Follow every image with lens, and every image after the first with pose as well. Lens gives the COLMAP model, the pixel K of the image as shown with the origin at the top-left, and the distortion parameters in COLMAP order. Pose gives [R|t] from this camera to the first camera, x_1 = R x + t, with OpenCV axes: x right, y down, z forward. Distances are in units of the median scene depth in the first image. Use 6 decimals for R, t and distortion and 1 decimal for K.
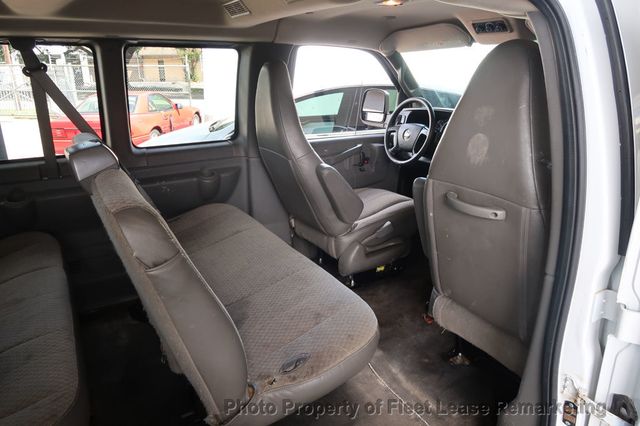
lens RADIAL K [[442.0, 0, 316.6], [0, 442.0, 210.0], [0, 0, 1]] dist [-0.006950, -0.008375]
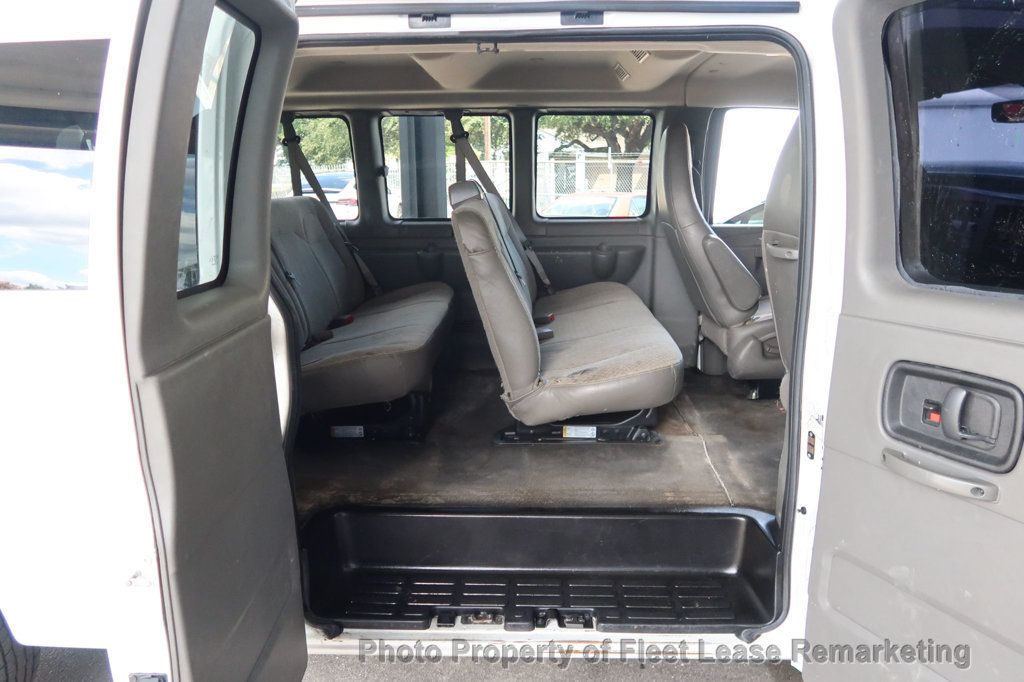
lens RADIAL K [[707.2, 0, 512.1], [0, 707.2, 339.5], [0, 0, 1]] dist [-0.006950, -0.008375]
pose [[0.844777, 0.119083, -0.521700, 0.402209], [-0.159651, 0.986611, -0.033317, 0.193995], [0.510748, 0.111436, 0.852478, -0.353574]]
